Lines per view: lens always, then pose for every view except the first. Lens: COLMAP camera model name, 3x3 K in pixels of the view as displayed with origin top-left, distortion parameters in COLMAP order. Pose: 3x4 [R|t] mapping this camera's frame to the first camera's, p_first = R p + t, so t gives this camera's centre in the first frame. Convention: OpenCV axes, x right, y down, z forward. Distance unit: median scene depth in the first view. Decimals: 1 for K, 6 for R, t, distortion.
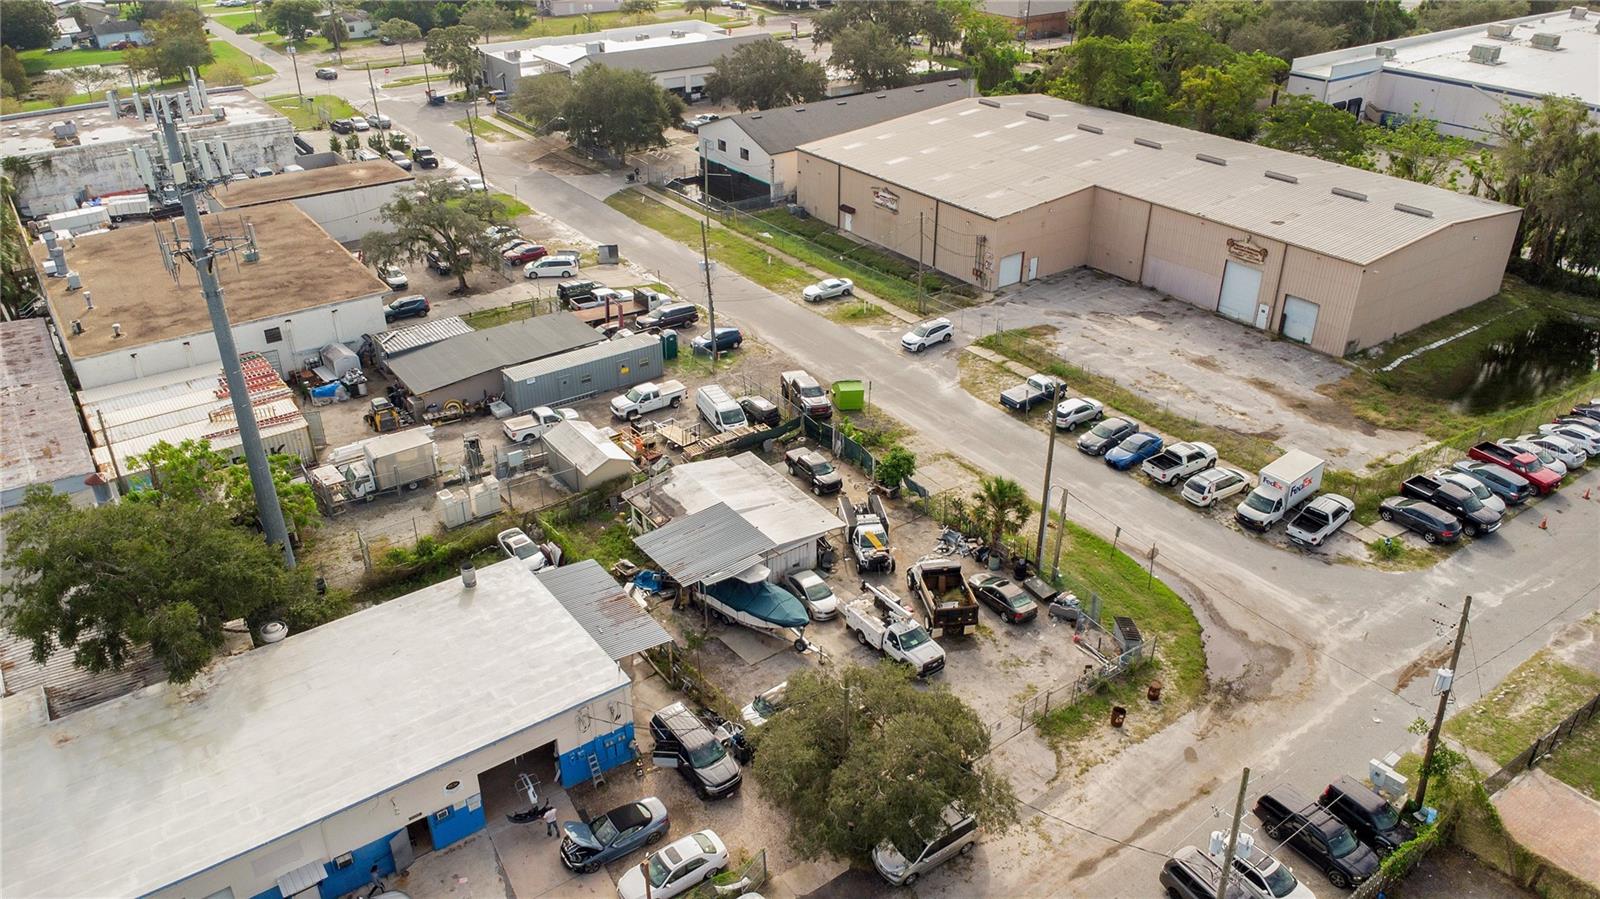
lens RADIAL K [[1160.3, 0, 798.7], [0, 1160.3, 443.9], [0, 0, 1]] dist [0.026008, -0.025570]
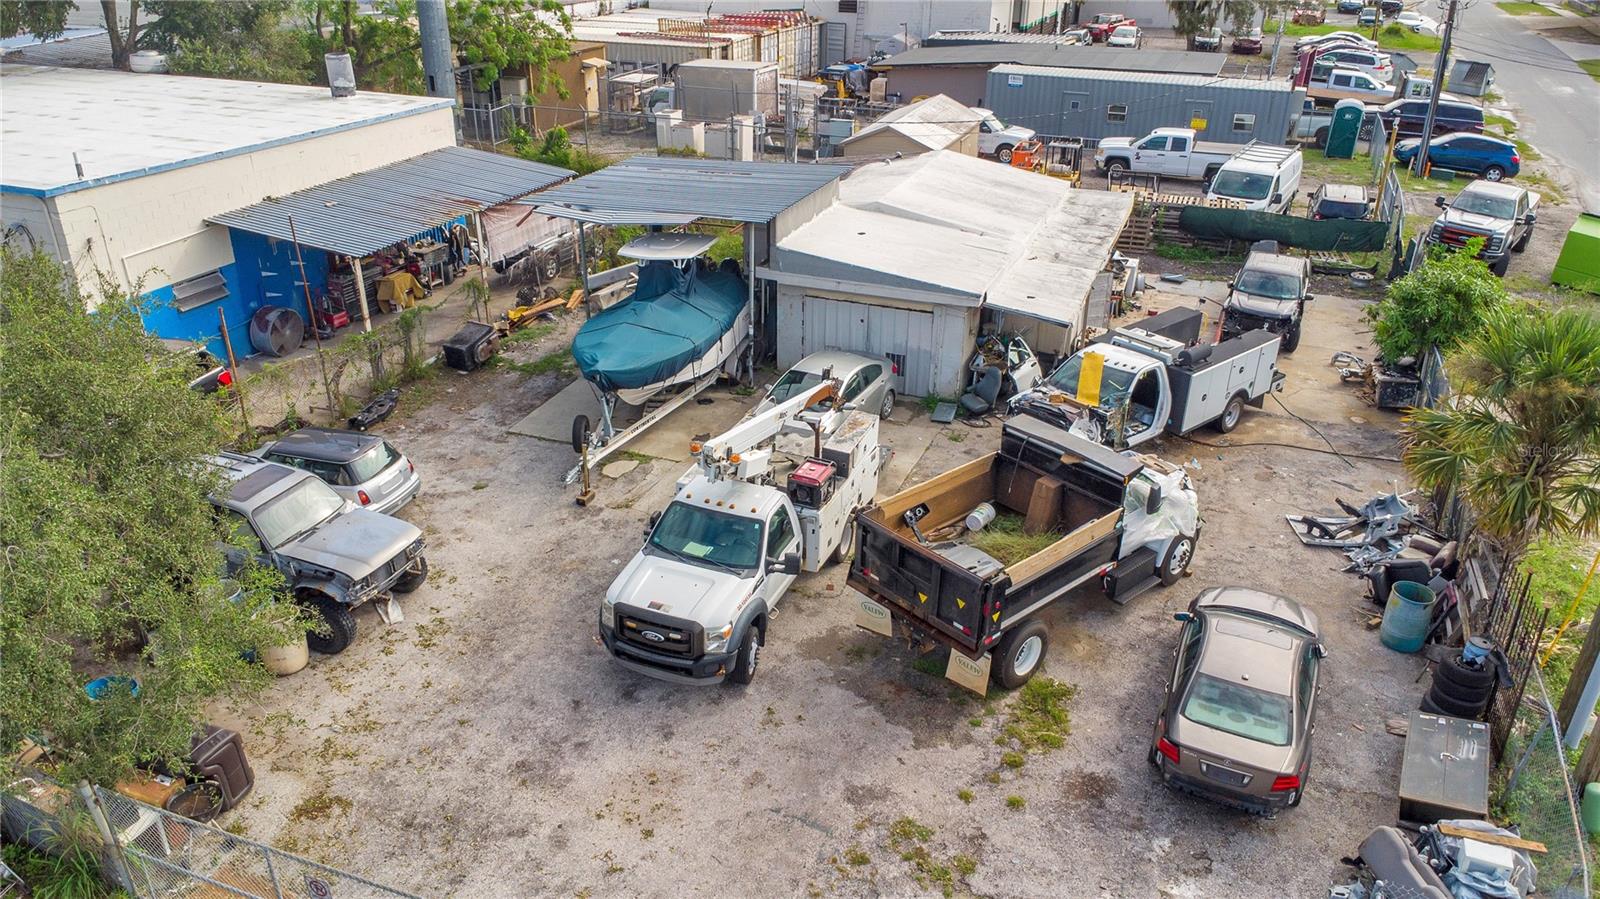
lens RADIAL K [[1160.3, 0, 798.7], [0, 1160.3, 443.9], [0, 0, 1]] dist [0.026008, -0.025570]
pose [[0.538770, 0.374237, -0.754767, 0.246082], [-0.413233, 0.898129, 0.150346, 0.074992], [0.734143, 0.230893, 0.638532, 0.651844]]
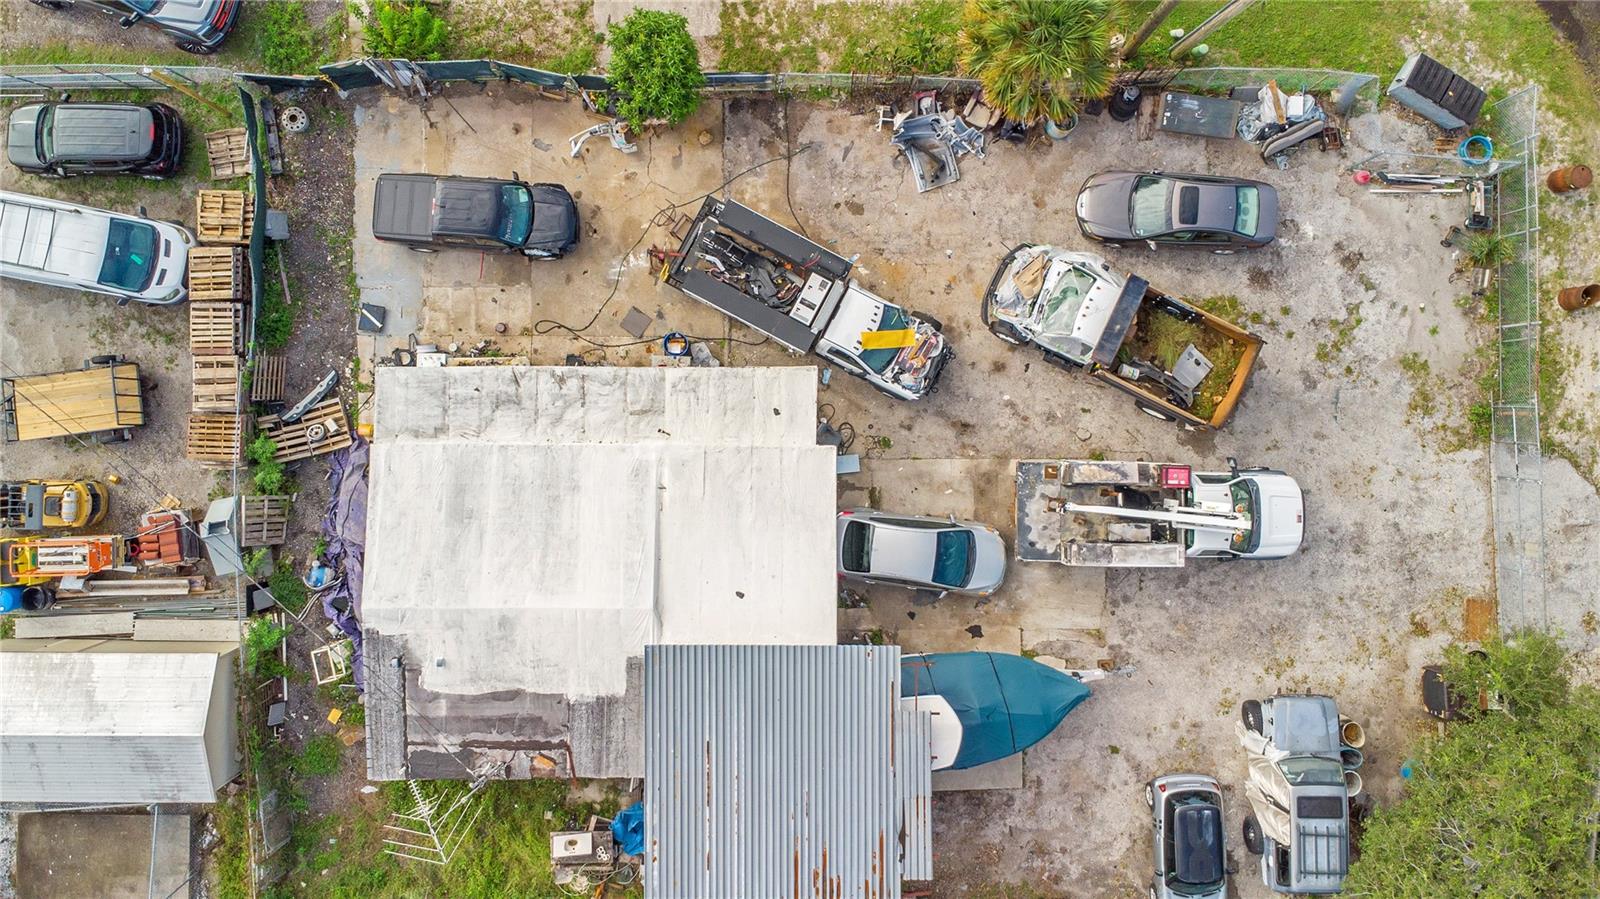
lens RADIAL K [[1209.6, 0, 780.6], [0, 1209.6, 376.4], [0, 0, 1]] dist [0.038484, -0.001700]
pose [[0.589542, -0.807257, 0.027859, 0.017956], [0.382142, 0.309134, 0.870864, -0.265793], [-0.711623, -0.502765, 0.490734, 0.721586]]
